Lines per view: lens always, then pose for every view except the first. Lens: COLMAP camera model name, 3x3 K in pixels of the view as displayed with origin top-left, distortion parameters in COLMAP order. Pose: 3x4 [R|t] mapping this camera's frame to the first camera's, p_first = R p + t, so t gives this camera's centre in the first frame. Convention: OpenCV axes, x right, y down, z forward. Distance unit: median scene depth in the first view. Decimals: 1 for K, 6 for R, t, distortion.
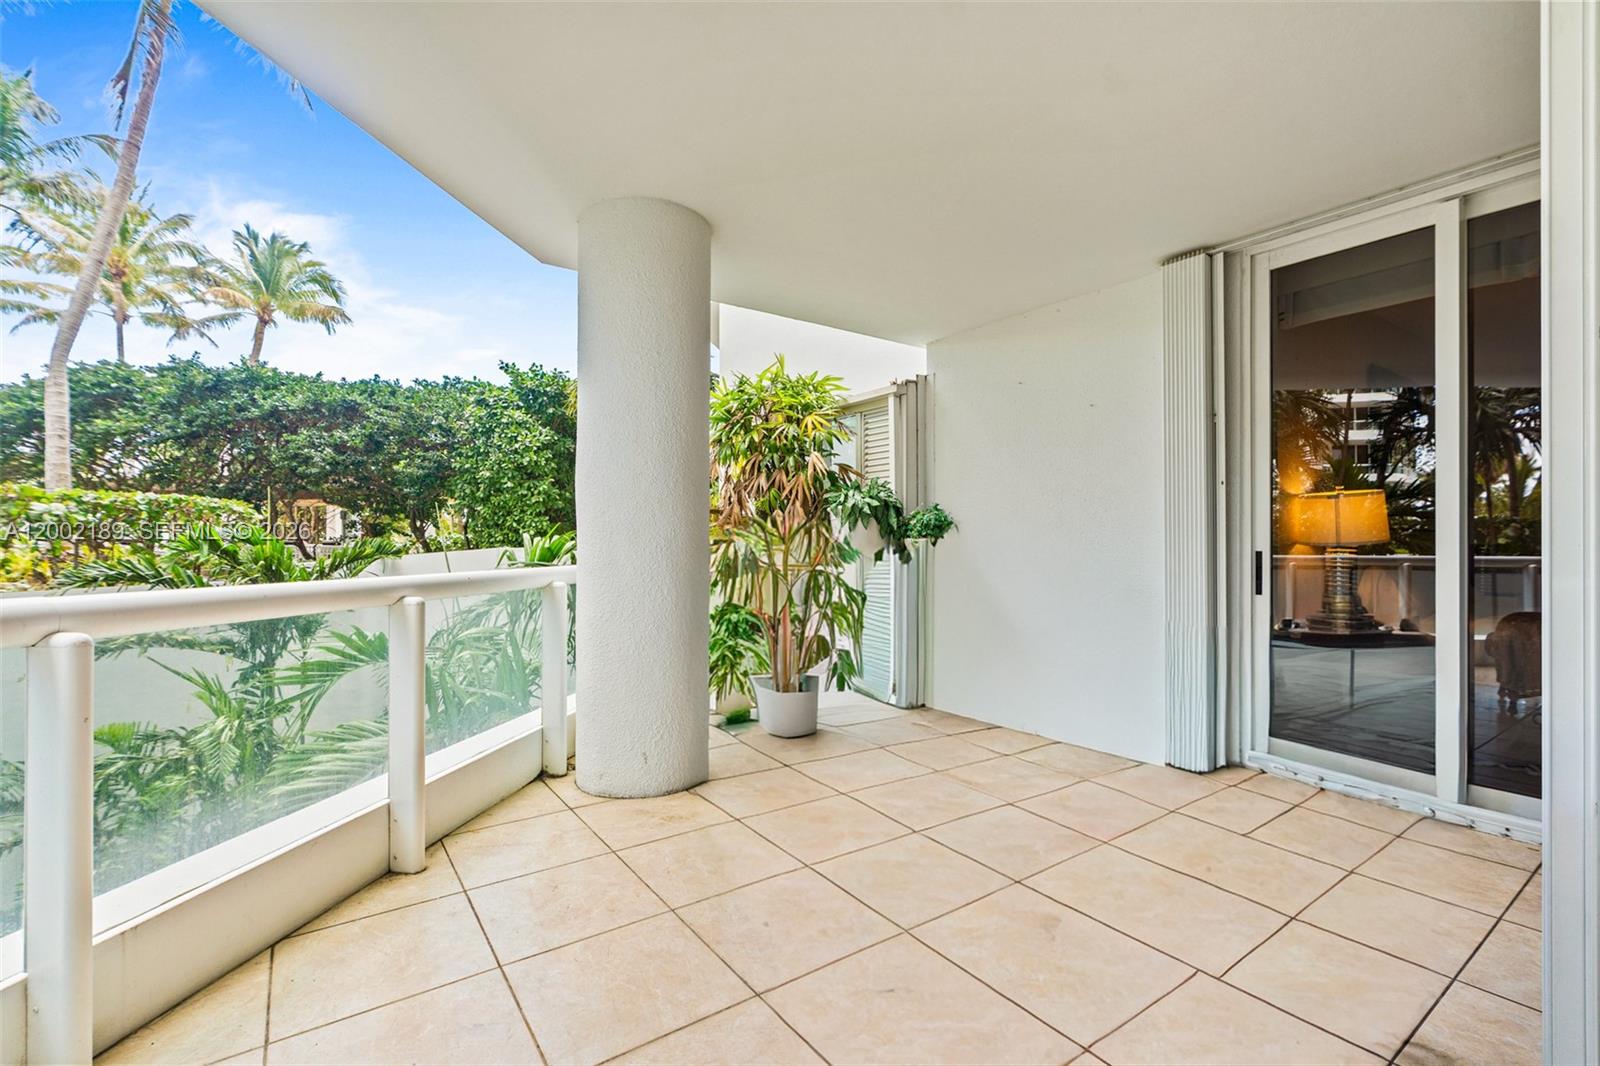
lens RADIAL K [[712.5, 0, 793.6], [0, 712.5, 535.6], [0, 0, 1]] dist [-0.004533, 0.000757]
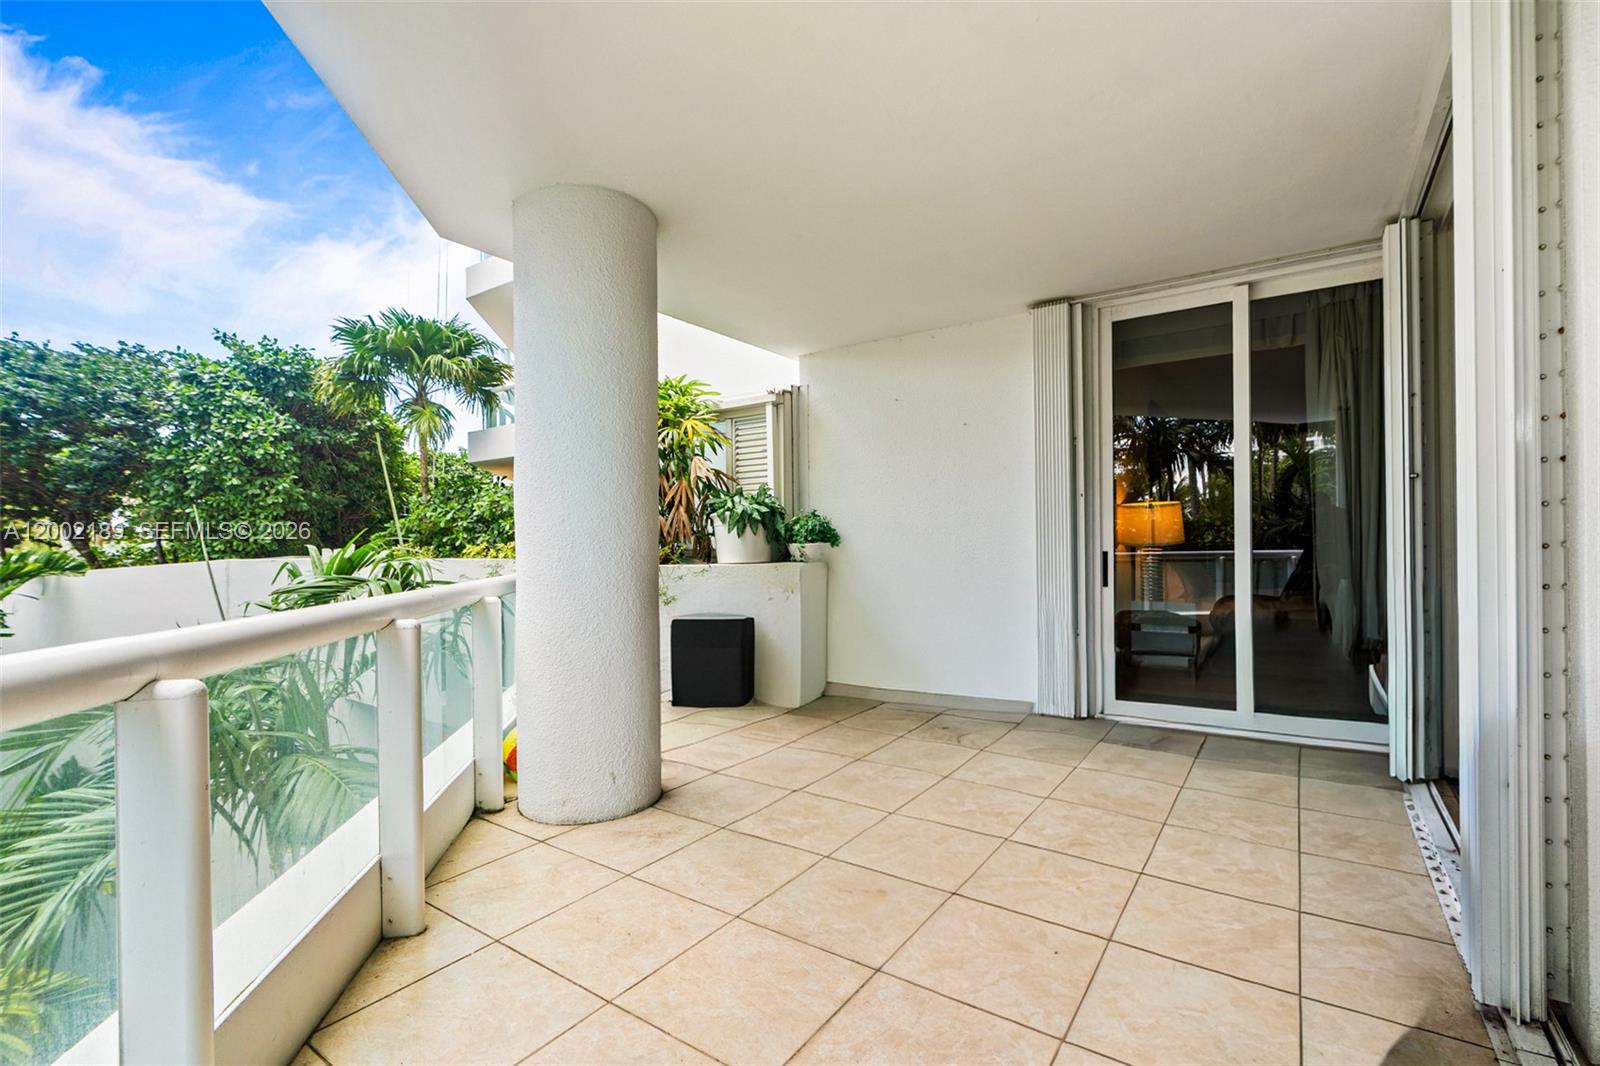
lens RADIAL K [[717.4, 0, 822.0], [0, 717.4, 545.8], [0, 0, 1]] dist [-0.014829, 0.008468]
pose [[0.940954, -0.012275, 0.338311, -0.151670], [0.009125, 0.999899, 0.010900, -0.003581], [-0.338411, -0.007170, 0.940971, 0.003695]]
